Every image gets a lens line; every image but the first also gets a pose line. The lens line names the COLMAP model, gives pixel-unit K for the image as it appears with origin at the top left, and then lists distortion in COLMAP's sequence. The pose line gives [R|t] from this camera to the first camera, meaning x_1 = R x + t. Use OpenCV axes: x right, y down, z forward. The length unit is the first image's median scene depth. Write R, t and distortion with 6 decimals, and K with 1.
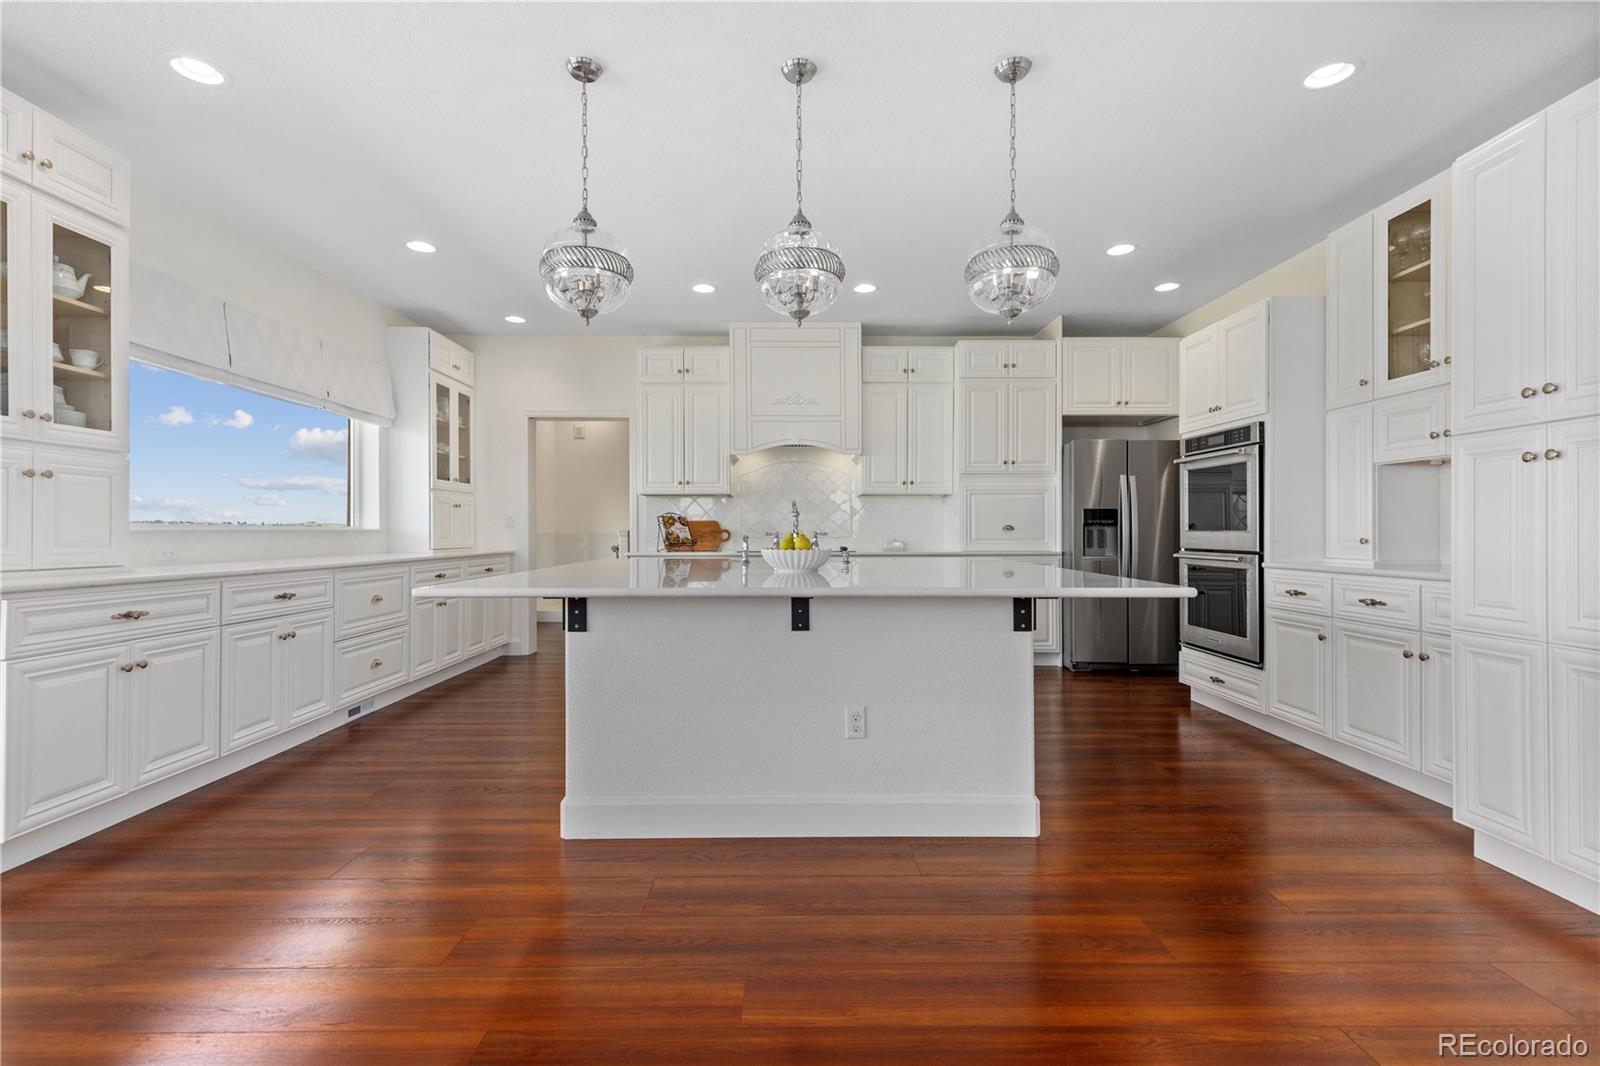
lens RADIAL K [[724.6, 0, 796.5], [0, 724.6, 532.6], [0, 0, 1]] dist [0.011228, -0.003316]
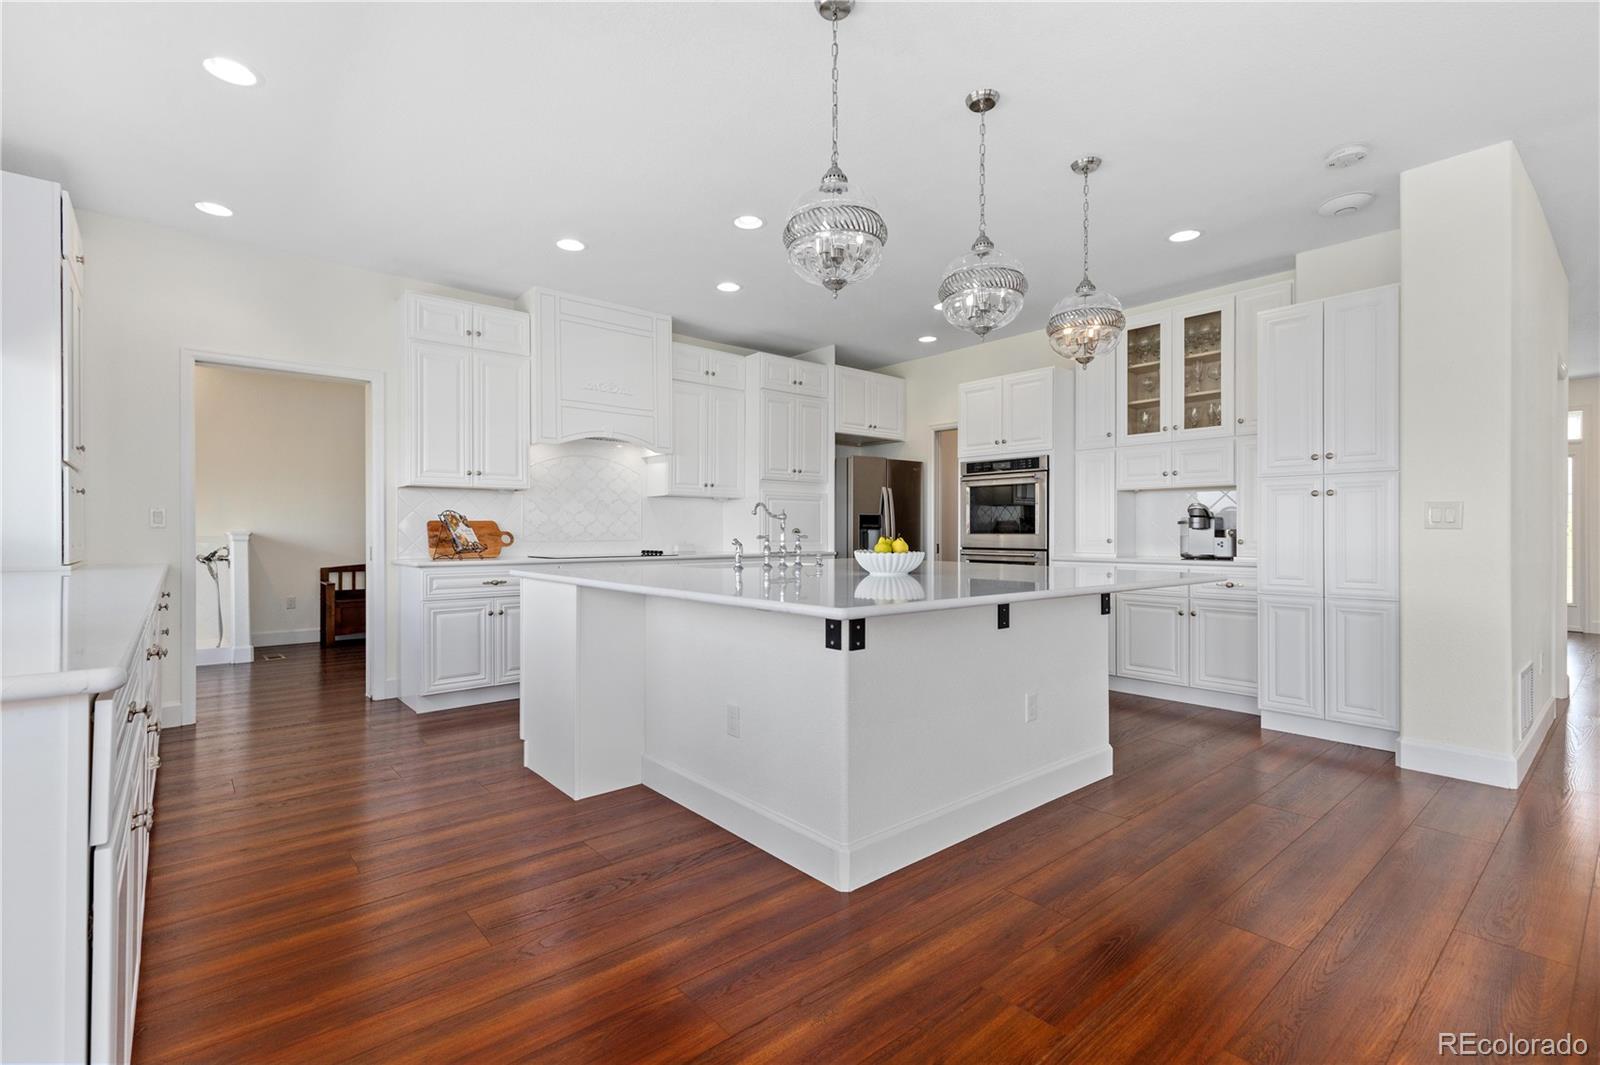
lens RADIAL K [[724.6, 0, 793.1], [0, 724.6, 529.8], [0, 0, 1]] dist [0.011228, -0.003316]
pose [[0.767934, 0.004360, 0.640514, -0.541571], [0.000353, 0.999974, -0.007230, -0.000768], [-0.640529, 0.005779, 0.767913, 0.223183]]
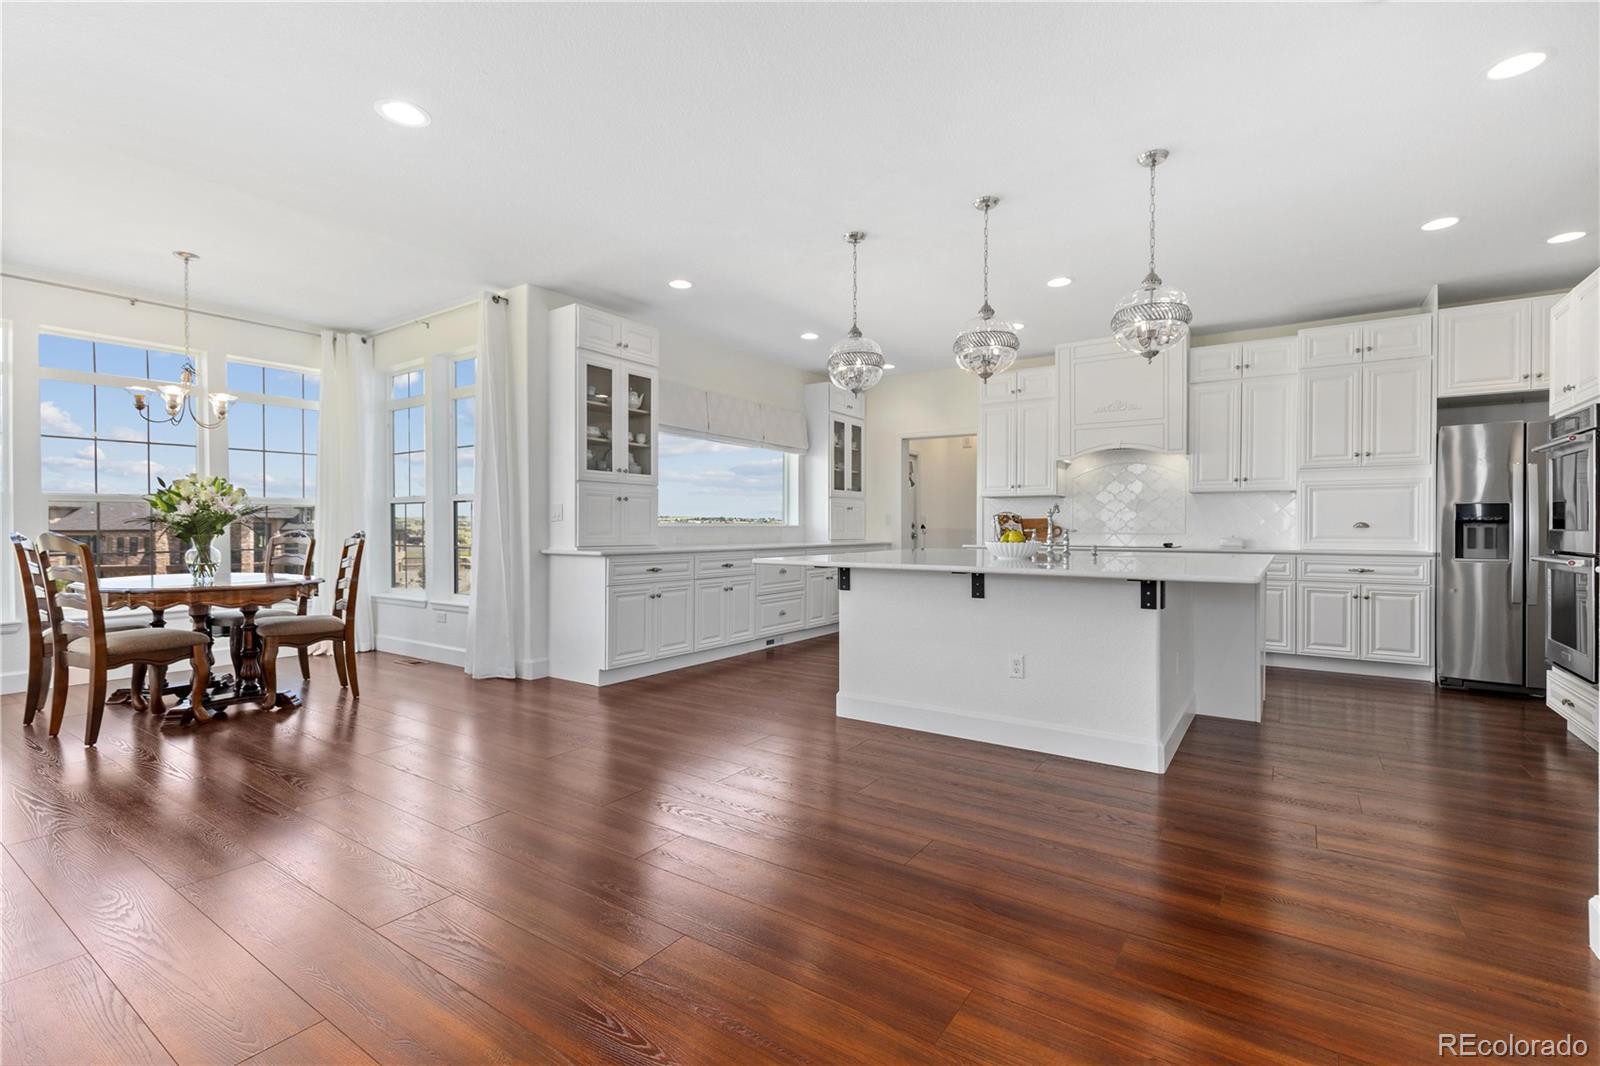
lens RADIAL K [[724.6, 0, 800.7], [0, 724.6, 532.0], [0, 0, 1]] dist [0.011228, -0.003316]
pose [[0.818669, 0.007278, -0.574219, 0.319562], [-0.003729, 0.999966, 0.007359, -0.002724], [0.574253, -0.003883, 0.818669, -0.223310]]
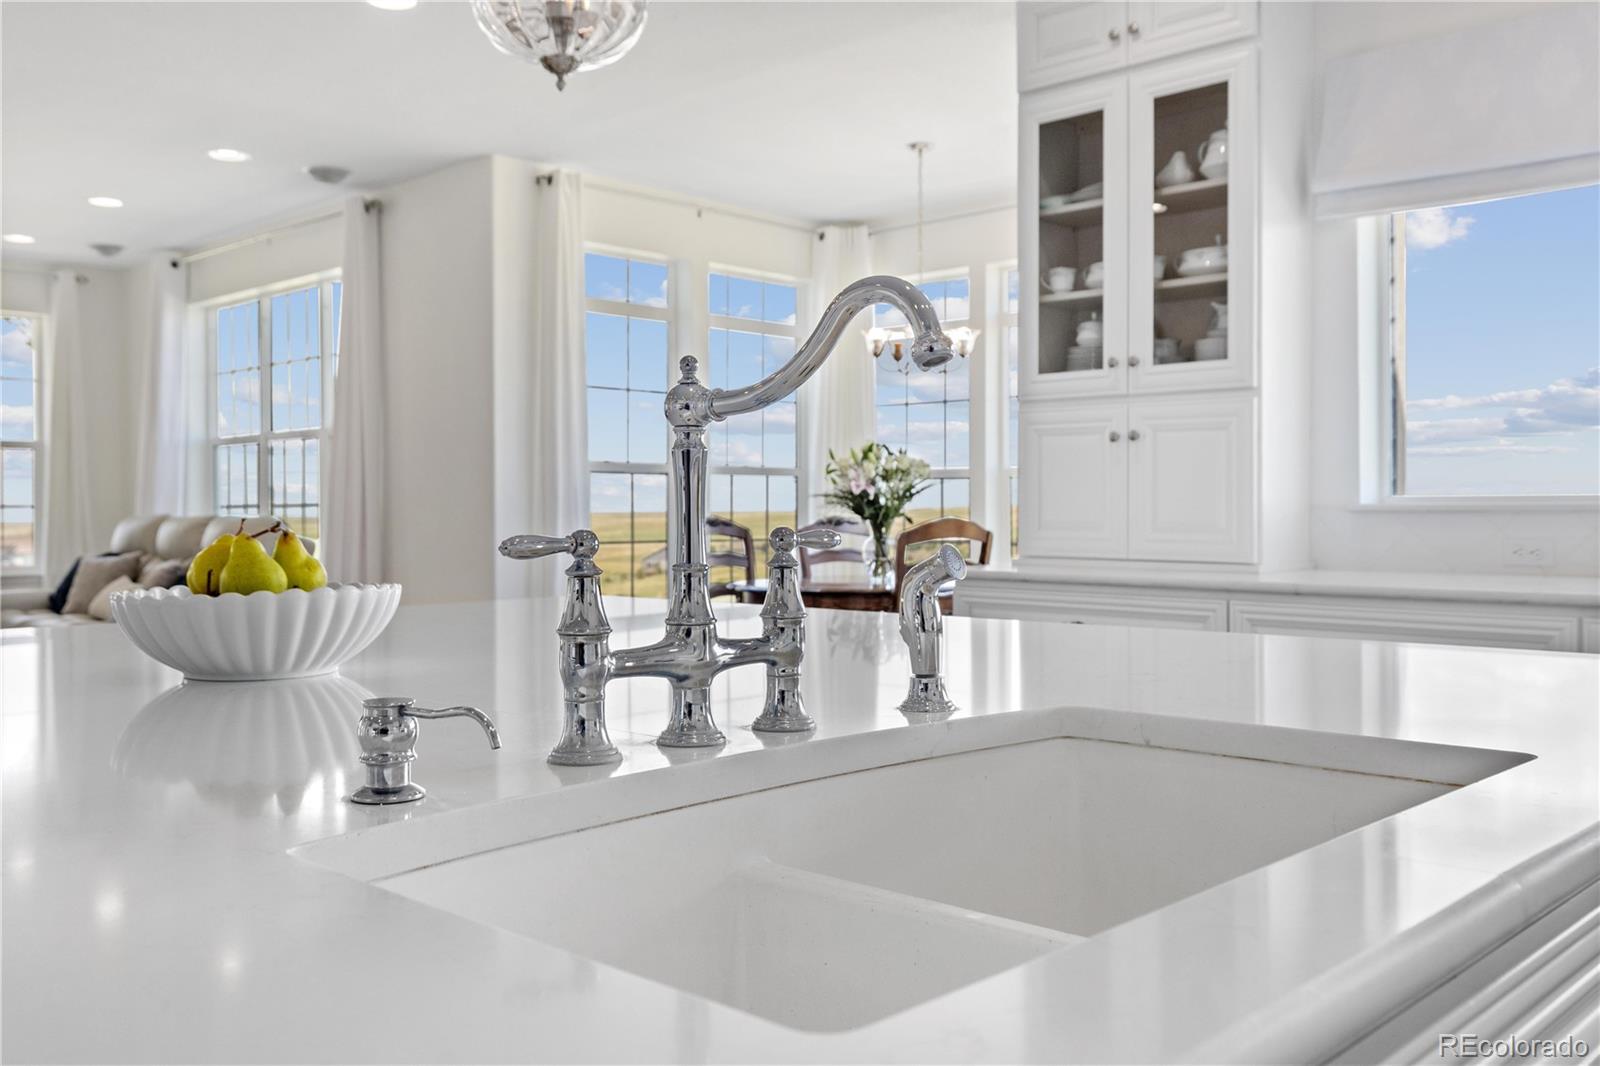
lens RADIAL K [[1412.2, 0, 795.5], [0, 1412.2, 516.1], [0, 0, 1]] dist [-0.000479, 0.004590]
pose [[-0.688195, 0.006995, -0.725492, 0.176595], [0.004317, 0.999975, 0.005546, -0.003488], [0.725513, 0.000684, -0.688208, 1.069529]]
